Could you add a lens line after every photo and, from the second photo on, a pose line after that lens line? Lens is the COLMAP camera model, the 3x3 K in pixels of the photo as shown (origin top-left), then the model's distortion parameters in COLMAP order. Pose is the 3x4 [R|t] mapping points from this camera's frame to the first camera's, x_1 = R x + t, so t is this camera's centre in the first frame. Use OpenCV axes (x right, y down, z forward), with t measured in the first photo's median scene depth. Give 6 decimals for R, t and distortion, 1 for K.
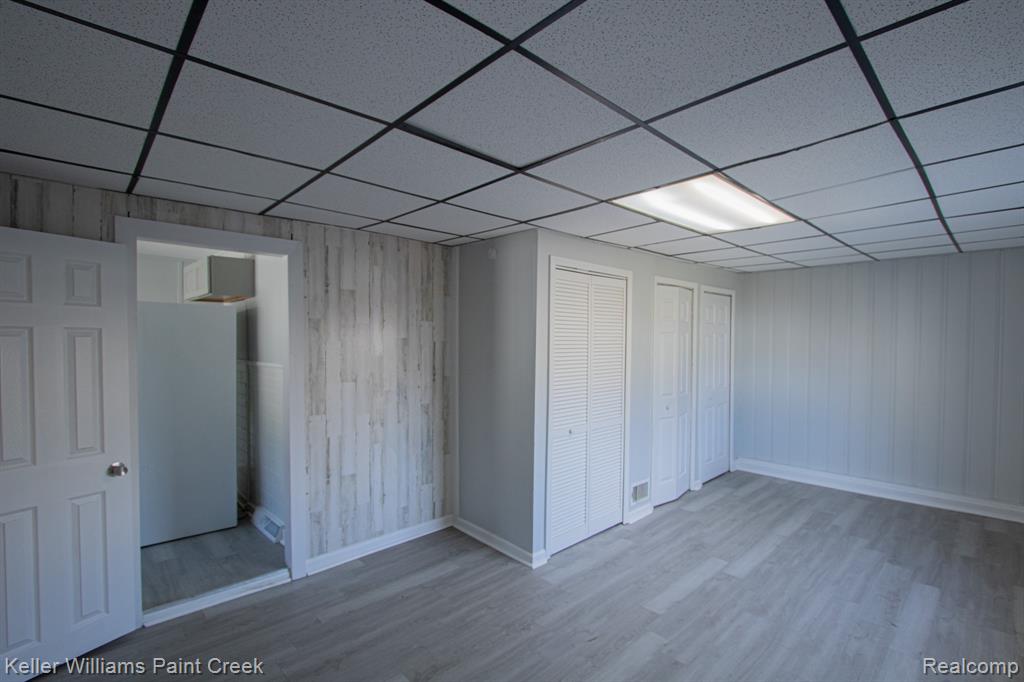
lens RADIAL K [[478.8, 0, 522.7], [0, 478.8, 342.7], [0, 0, 1]] dist [-0.009386, 0.000142]
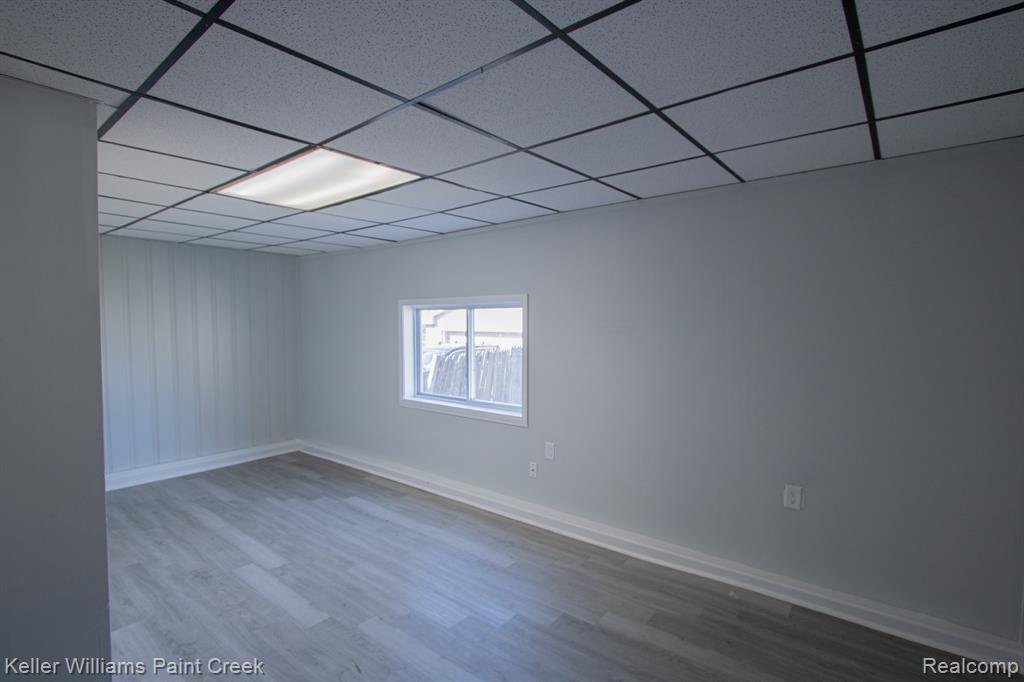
lens RADIAL K [[478.8, 0, 522.7], [0, 478.8, 342.7], [0, 0, 1]] dist [-0.009386, 0.000142]
pose [[-0.116473, -0.039798, 0.992396, -0.511787], [0.007813, 0.999129, 0.040985, 0.002184], [-0.993163, 0.012527, -0.116061, 0.573705]]
